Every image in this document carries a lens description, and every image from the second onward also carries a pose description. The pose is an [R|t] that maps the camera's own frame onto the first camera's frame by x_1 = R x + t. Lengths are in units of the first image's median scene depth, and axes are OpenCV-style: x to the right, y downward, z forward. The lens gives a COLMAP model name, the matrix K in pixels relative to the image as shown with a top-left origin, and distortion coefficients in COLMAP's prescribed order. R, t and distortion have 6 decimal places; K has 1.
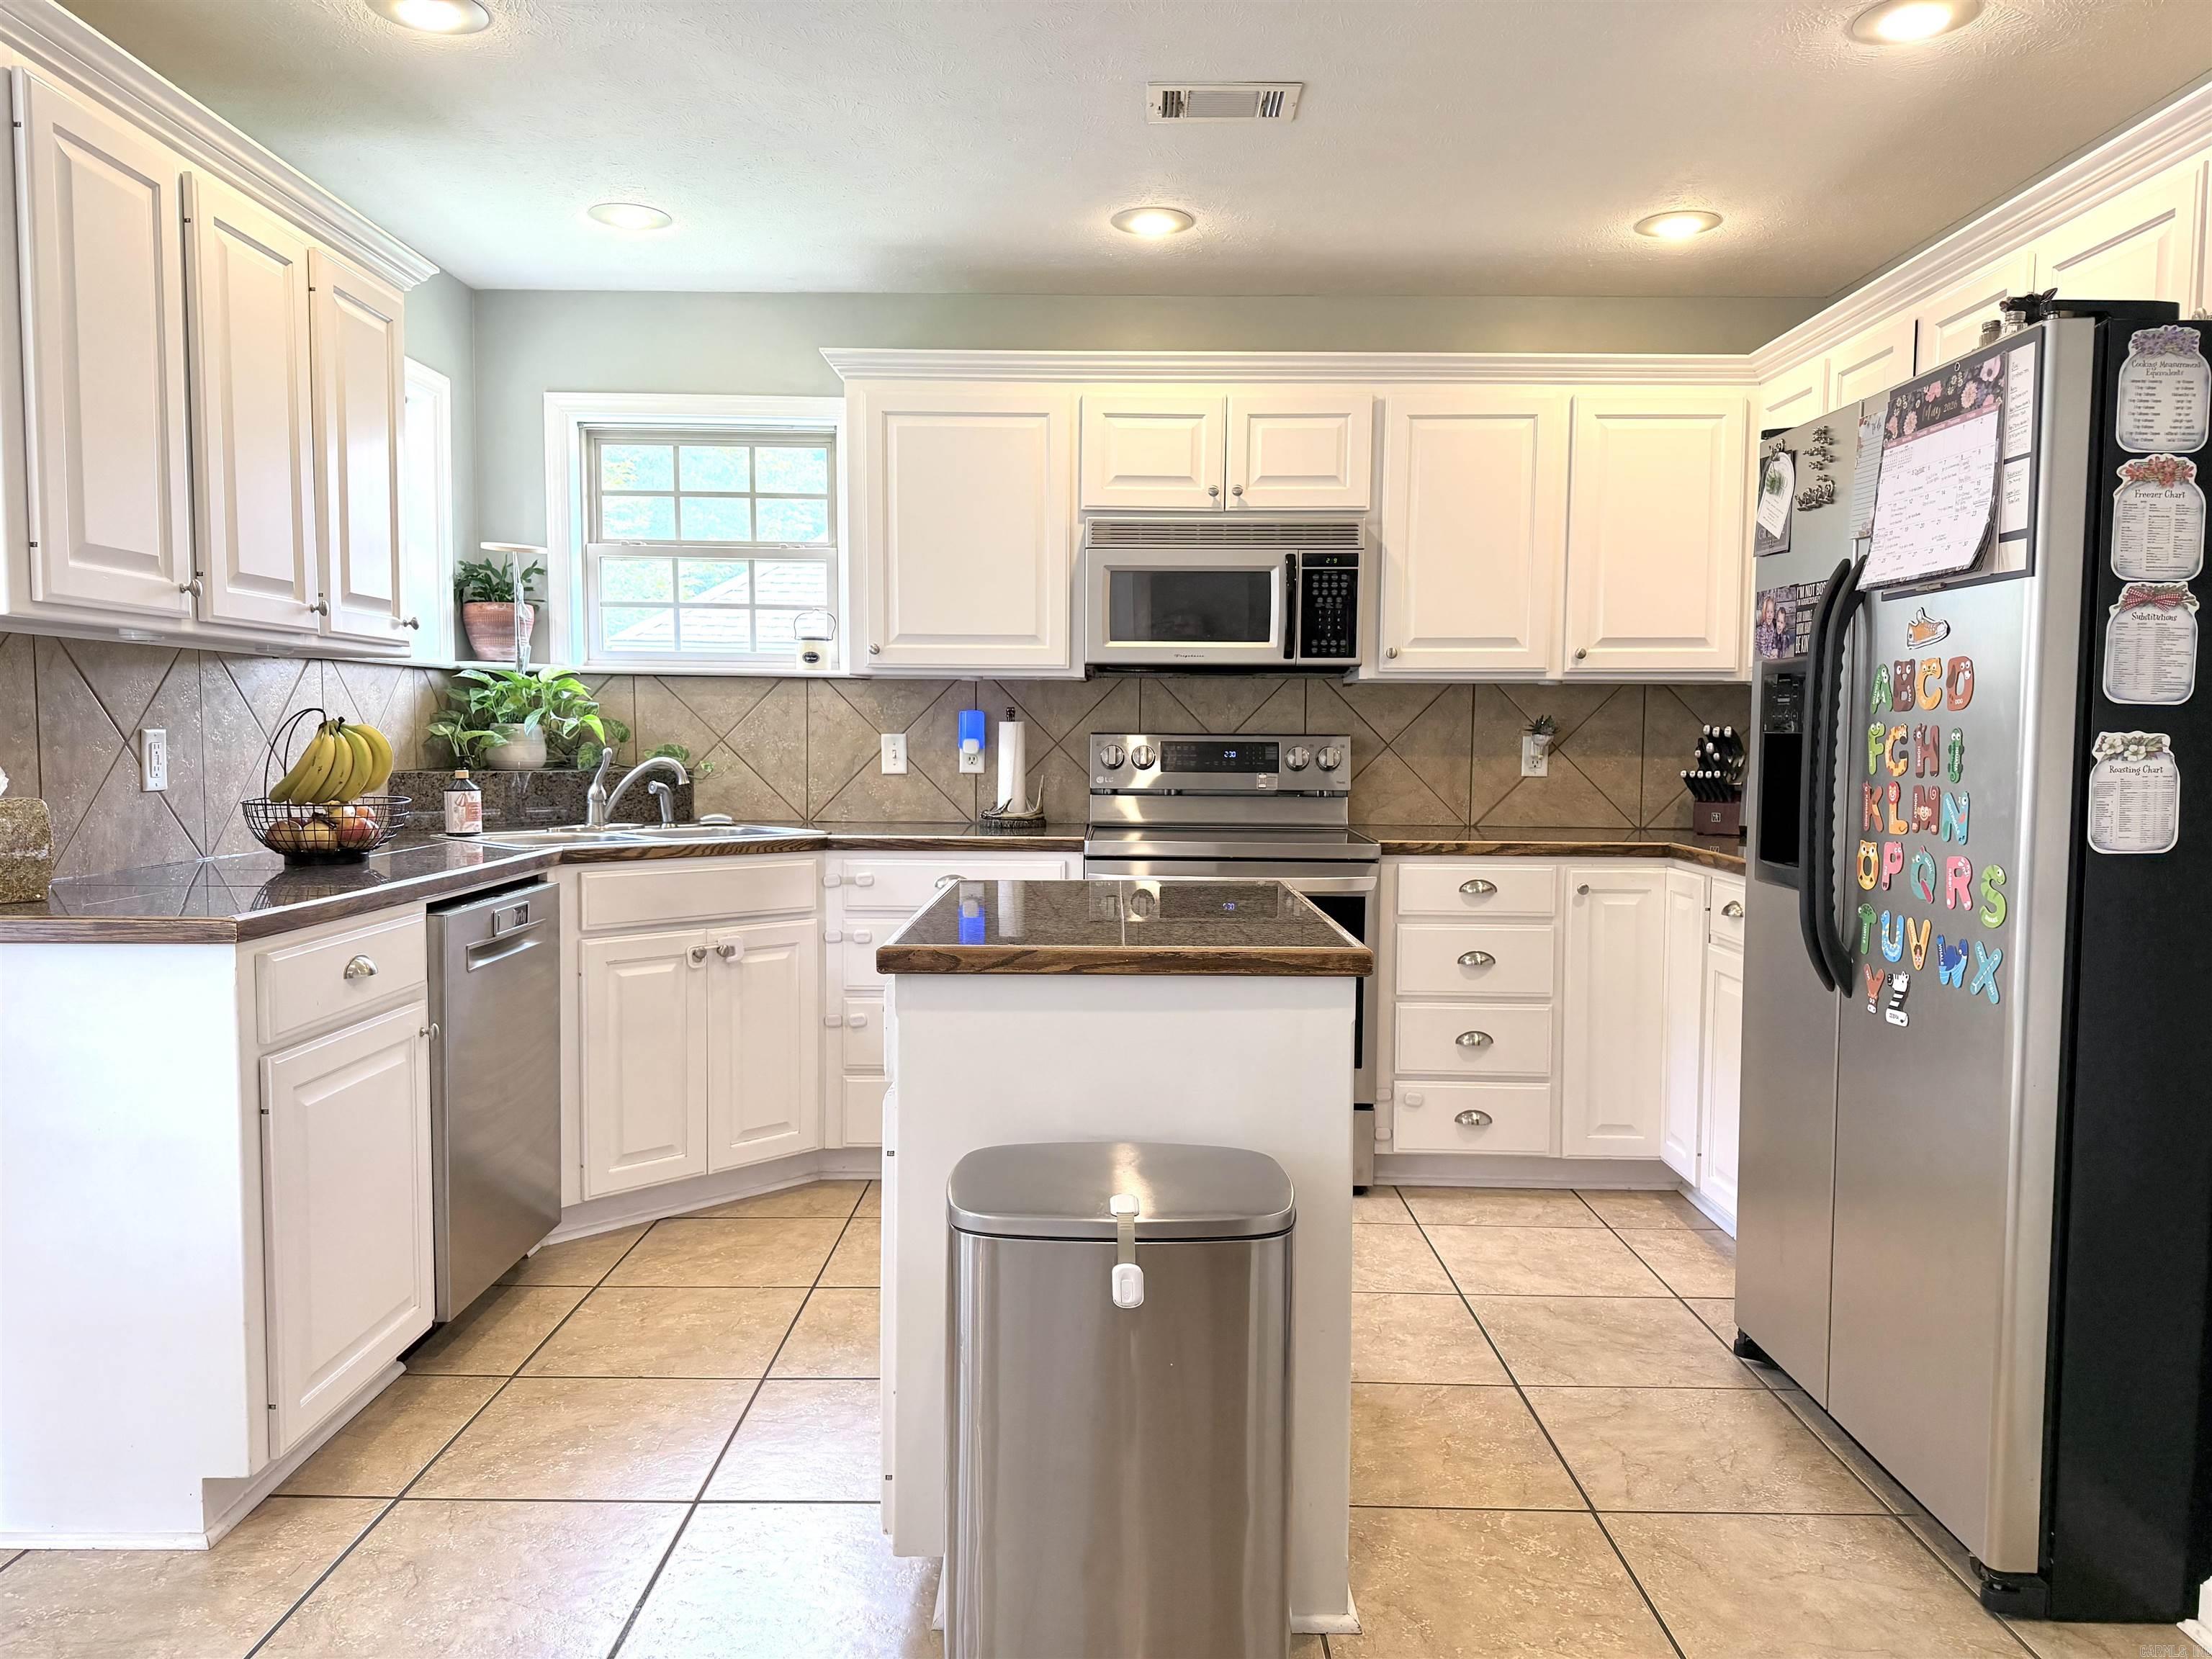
lens RADIAL K [[1575.7, 0, 1106.0], [0, 1575.7, 829.5], [0, 0, 1]] dist [0.168580, -0.217319]
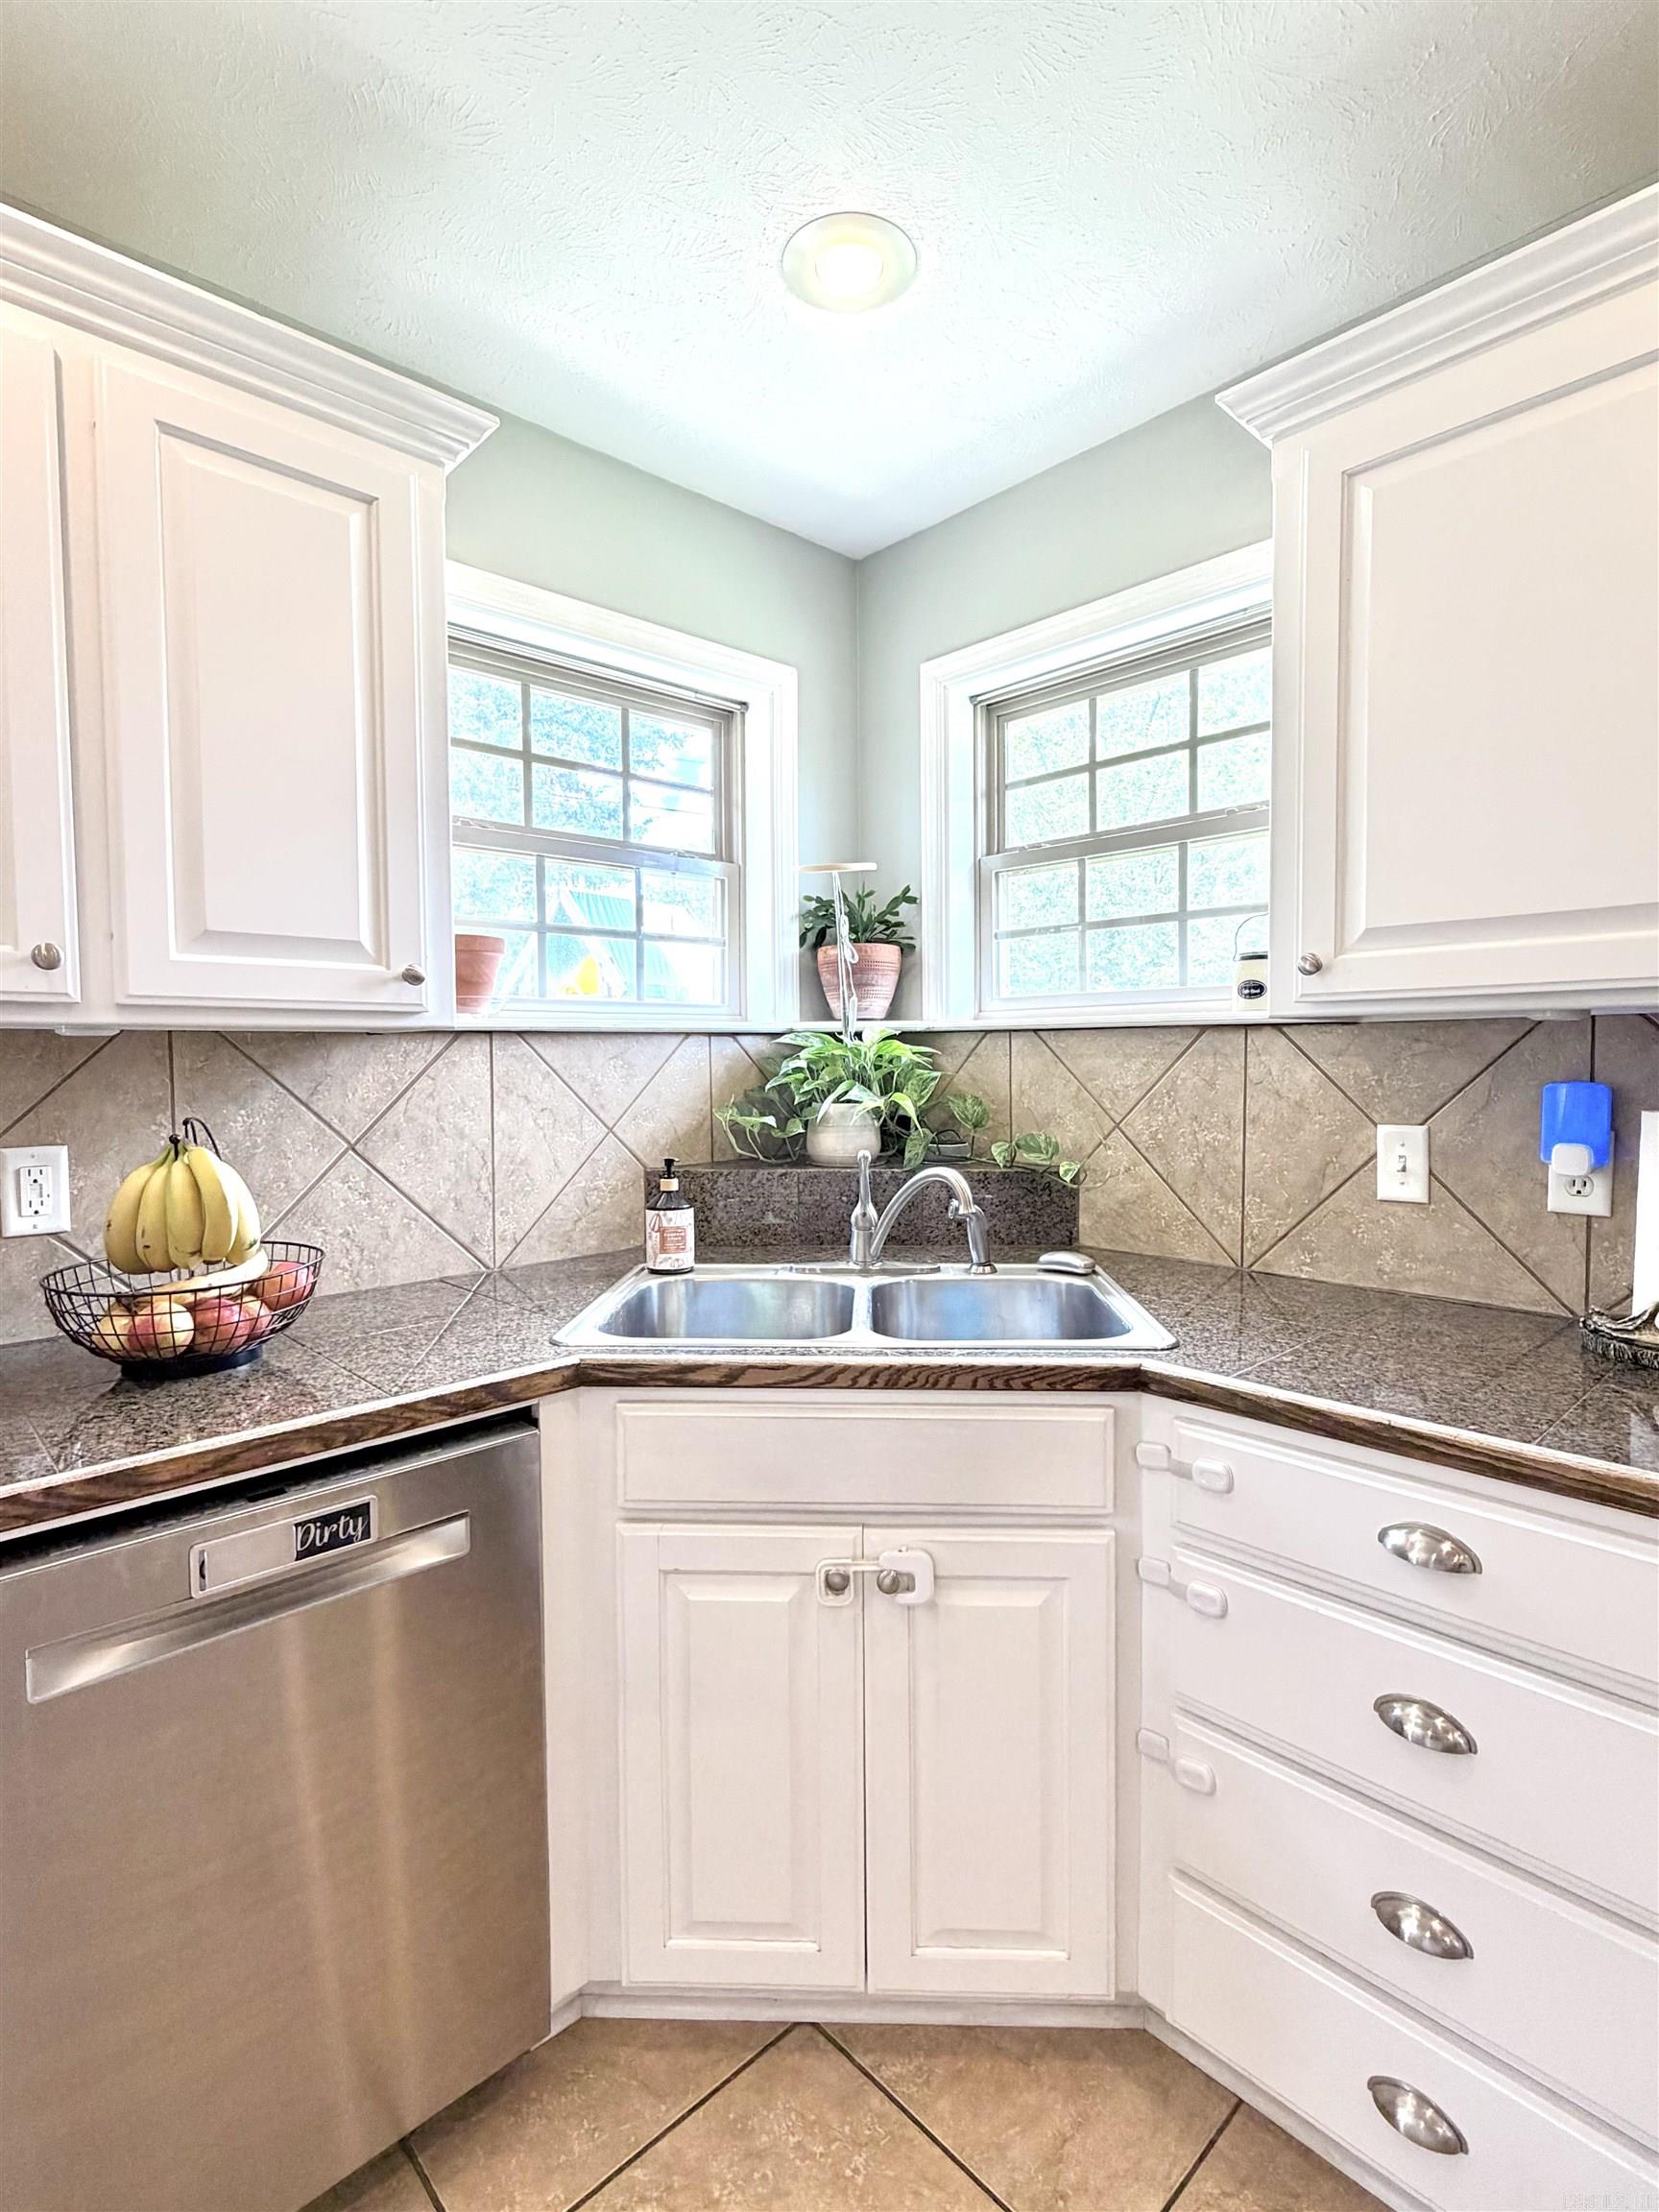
lens RADIAL K [[1073.1, 0, 834.8], [0, 1073.1, 1099.7], [0, 0, 1]] dist [0.000360, -0.000134]
pose [[0.688200, 0.018204, -0.725292, -0.006454], [-0.031386, 0.999496, -0.004695, -0.066579], [0.724842, 0.025995, 0.688425, 0.670959]]
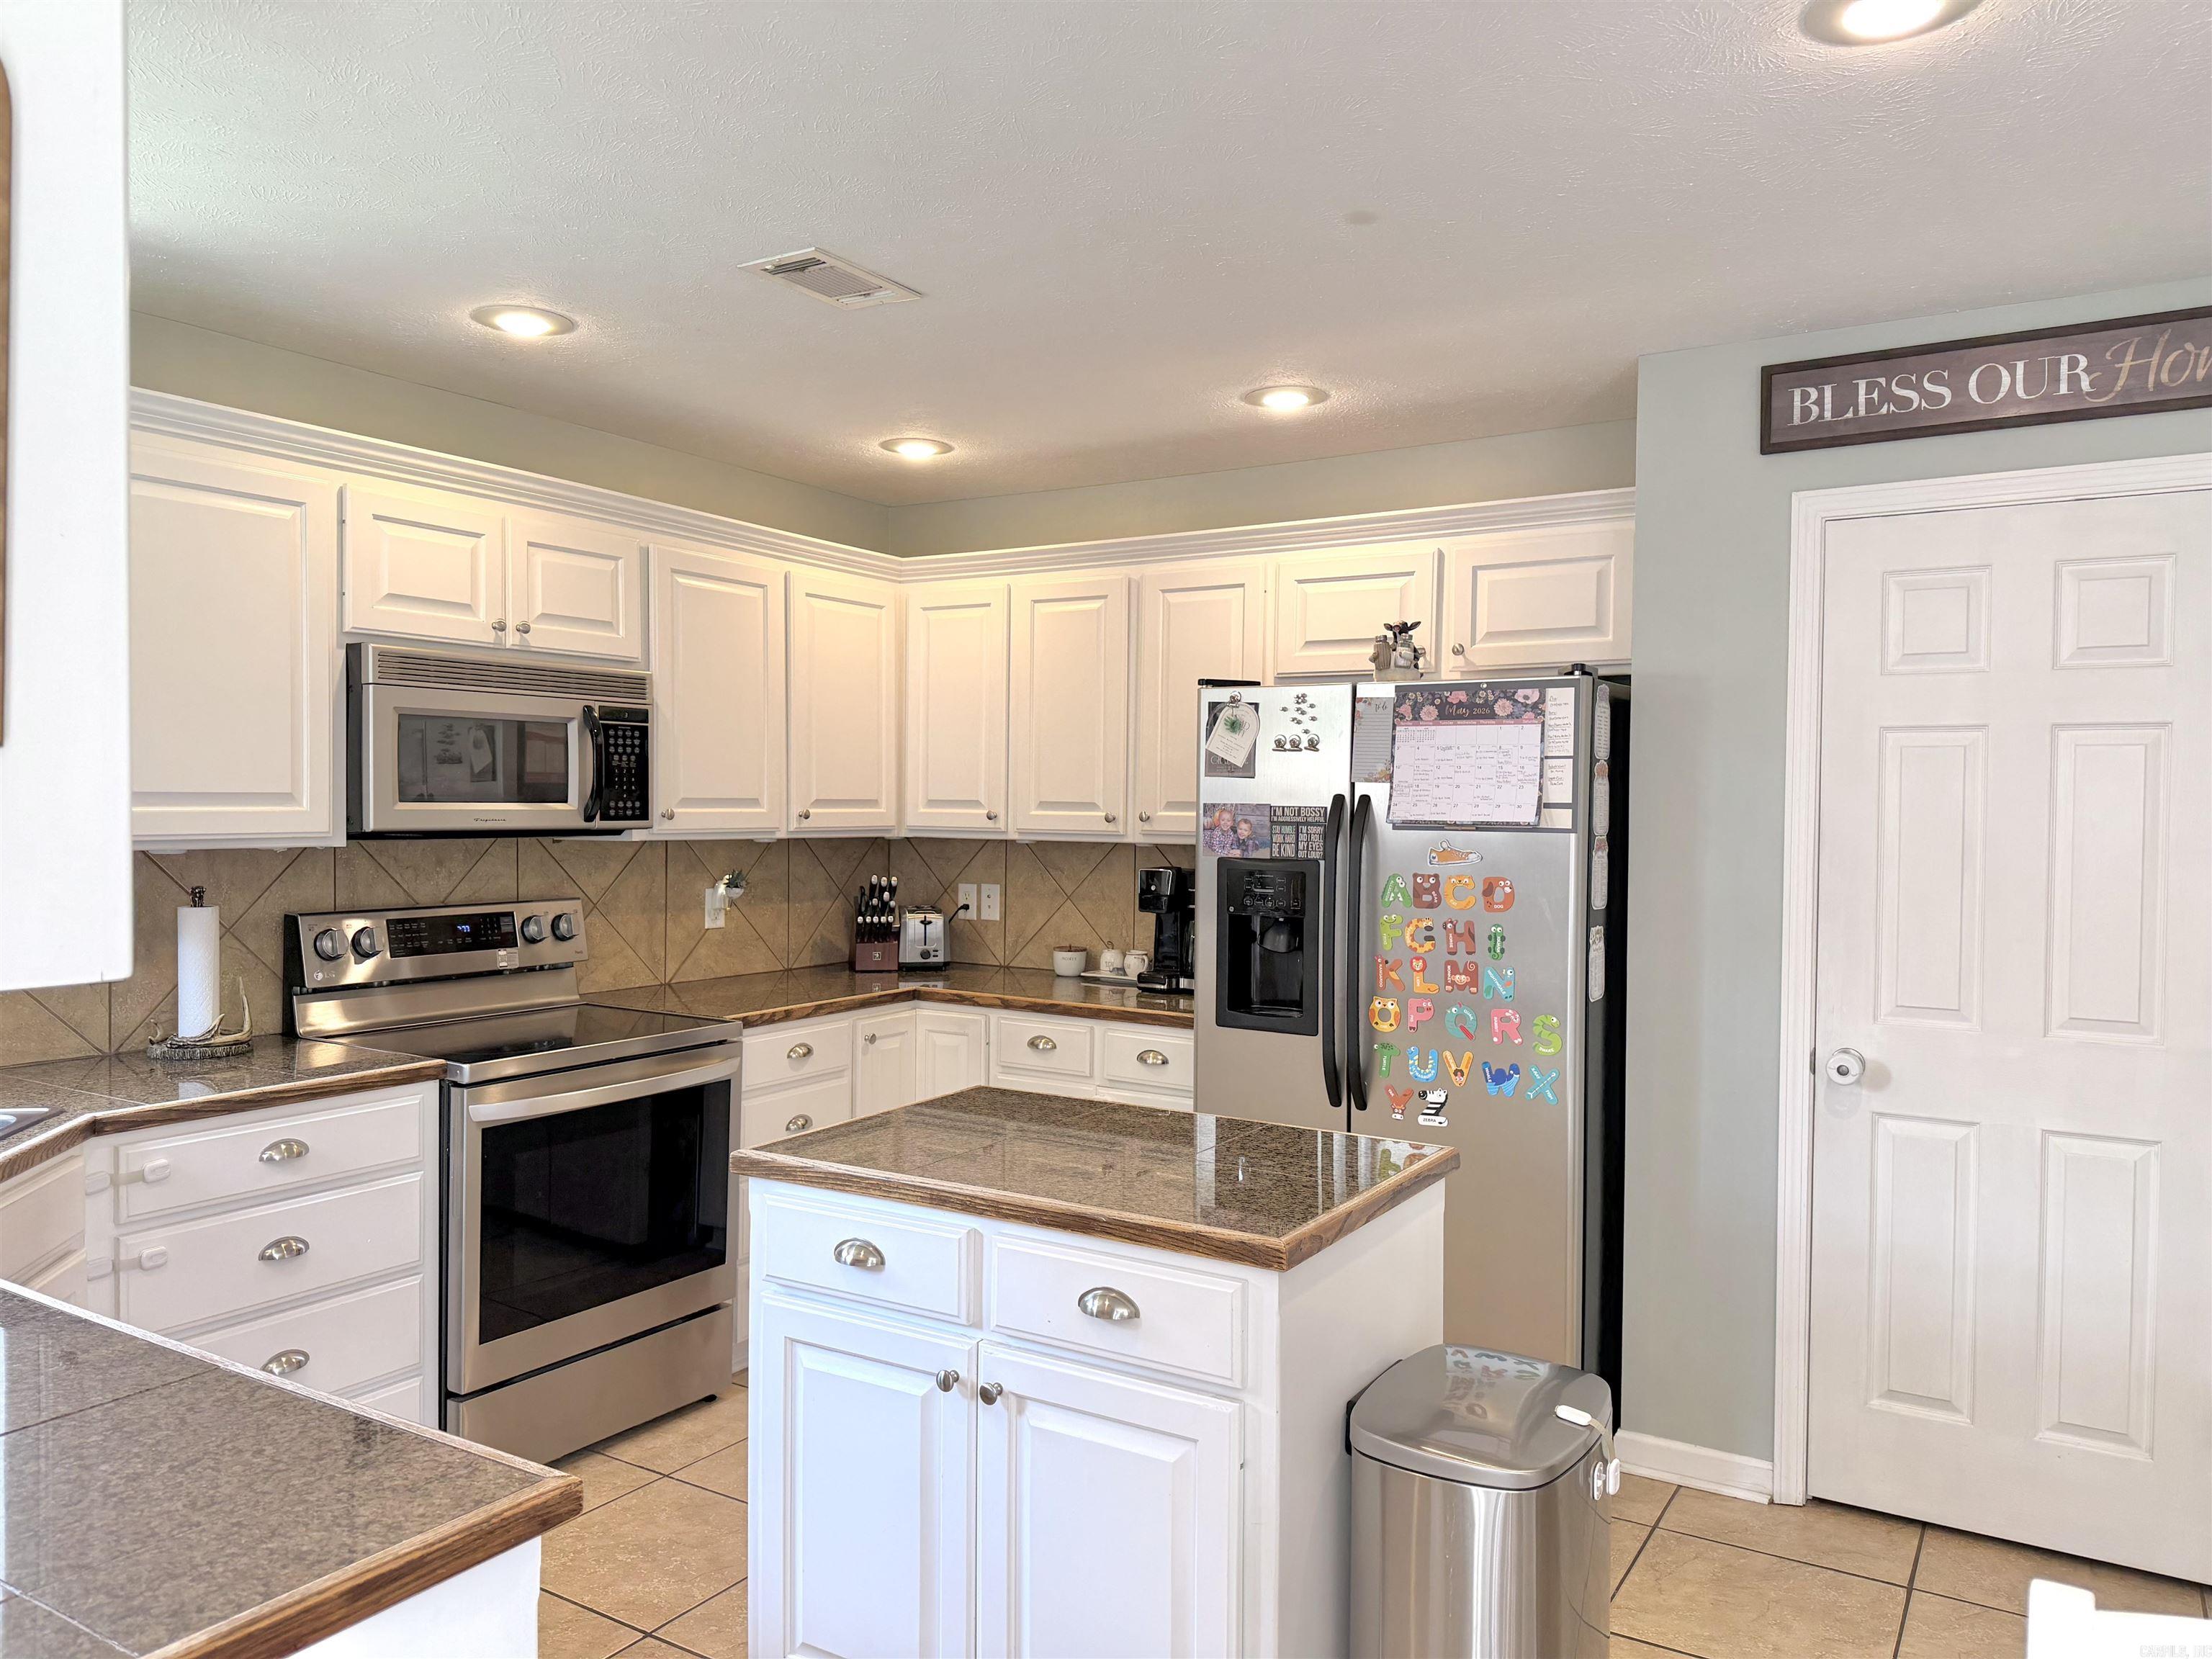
lens RADIAL K [[1575.7, 0, 1106.0], [0, 1575.7, 829.5], [0, 0, 1]] dist [0.168580, -0.217319]
pose [[0.524740, -0.019571, 0.851037, -0.492037], [0.046792, 0.998887, -0.005880, -0.084181], [-0.849975, 0.042907, 0.525072, 0.279431]]
